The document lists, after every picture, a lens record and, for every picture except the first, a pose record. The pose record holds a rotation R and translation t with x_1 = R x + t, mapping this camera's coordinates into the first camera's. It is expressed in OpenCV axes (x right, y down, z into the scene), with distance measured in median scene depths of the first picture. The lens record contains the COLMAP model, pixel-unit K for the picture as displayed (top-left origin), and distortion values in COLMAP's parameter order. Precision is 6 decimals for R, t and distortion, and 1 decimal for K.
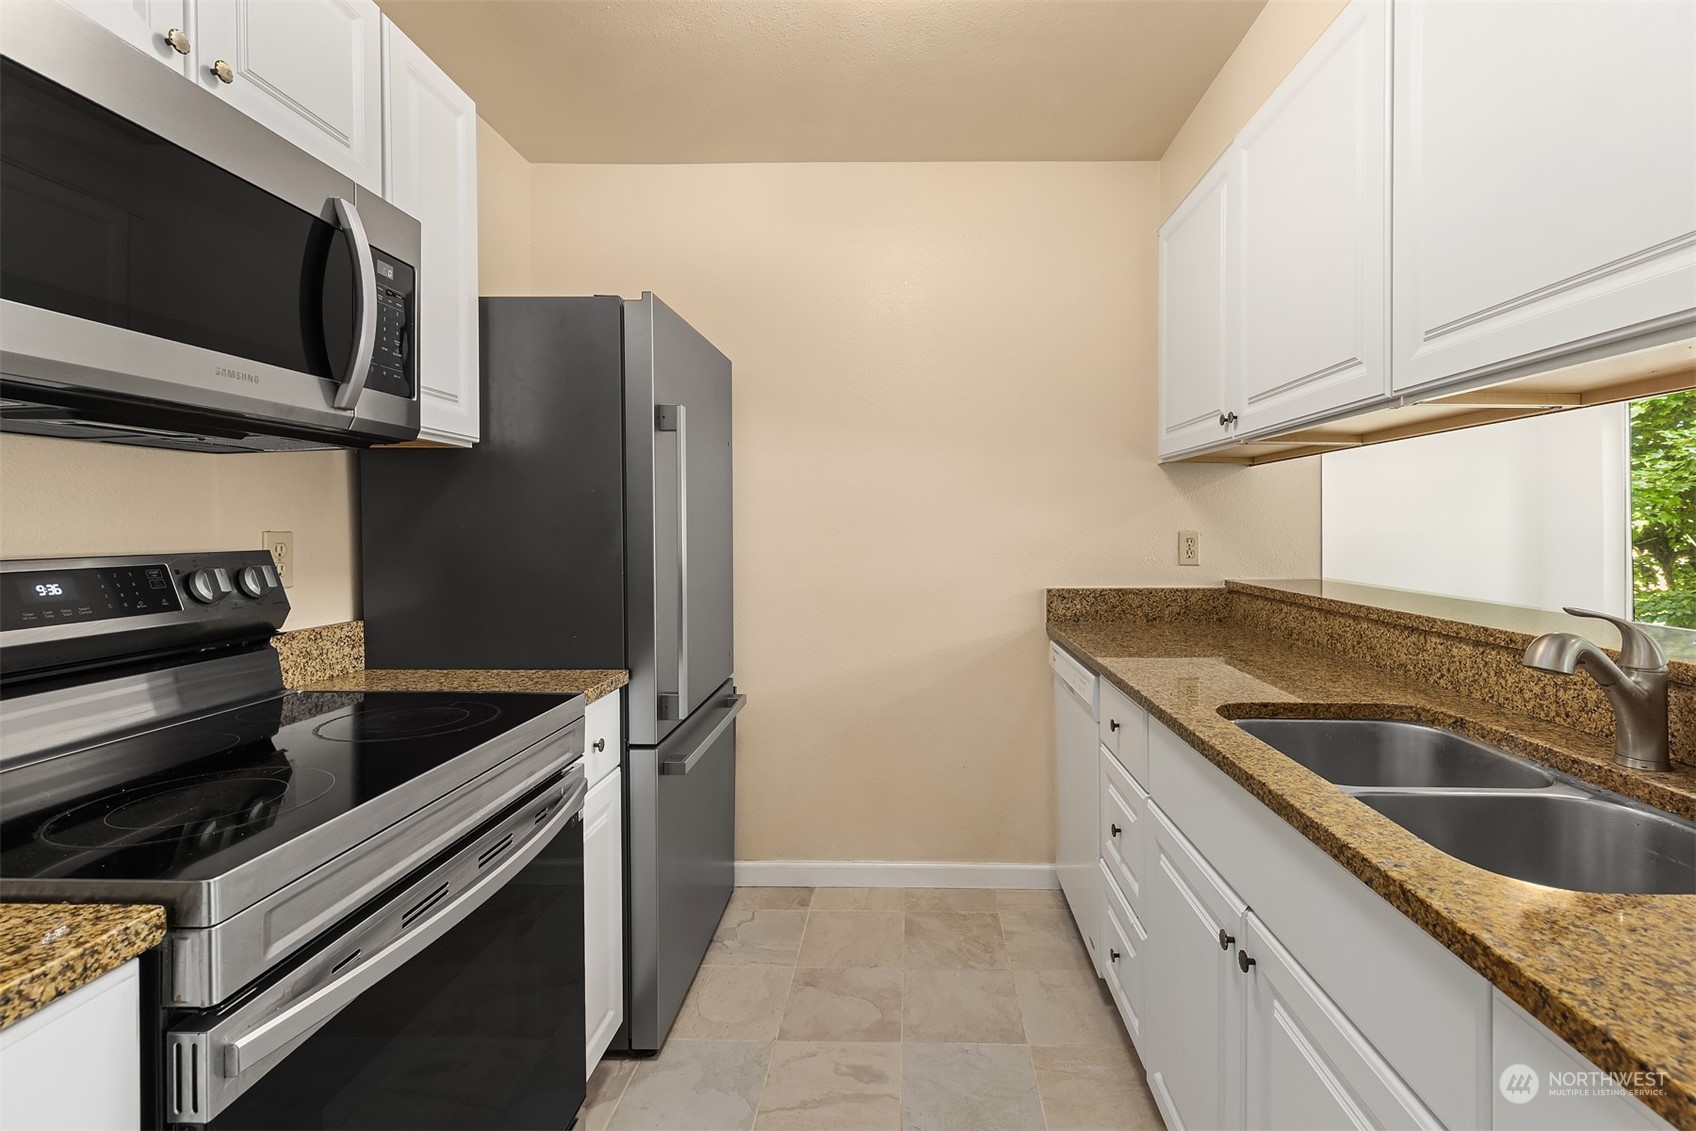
lens RADIAL K [[756.6, 0, 894.0], [0, 756.6, 524.0], [0, 0, 1]] dist [-0.014860, 0.000339]
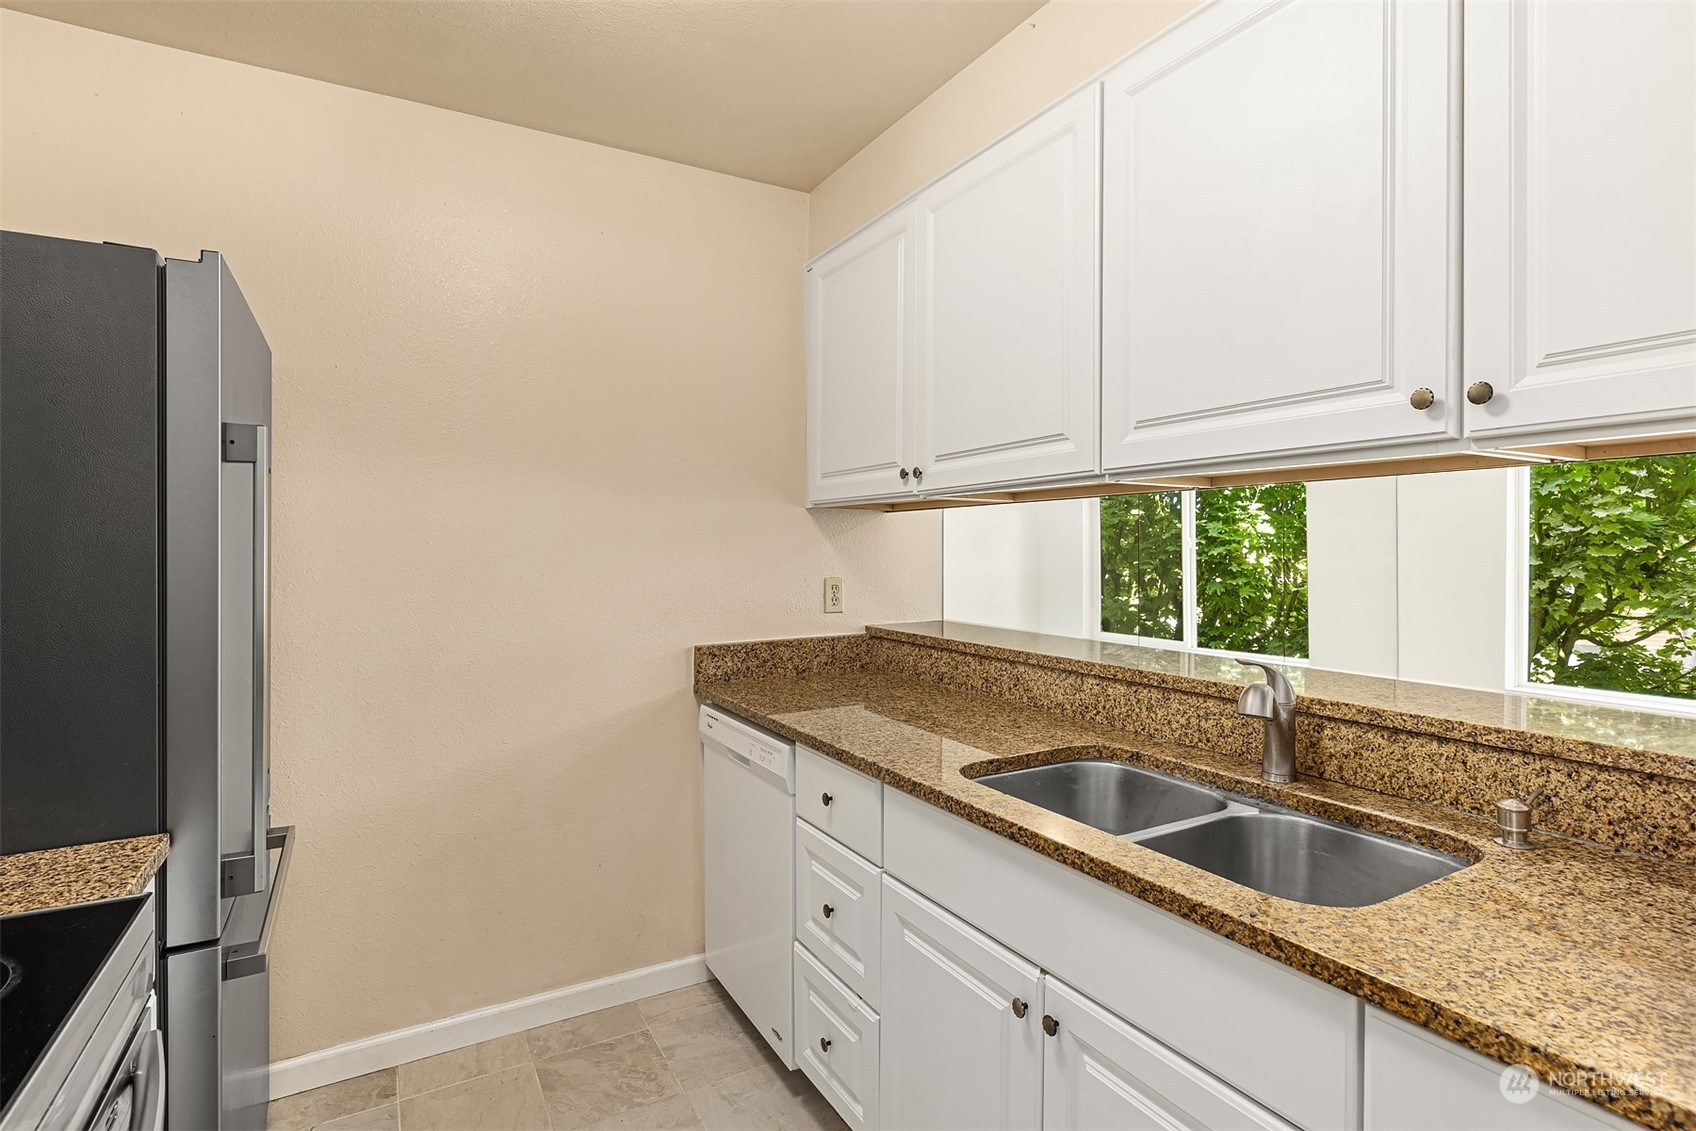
lens RADIAL K [[833.8, 0, 850.5], [0, 833.8, 542.0], [0, 0, 1]] dist [-0.012213, -0.000640]
pose [[0.855699, -0.003534, 0.517462, -0.217770], [0.005717, 0.999980, -0.002624, -0.049538], [-0.517443, 0.005204, 0.855702, 0.099189]]
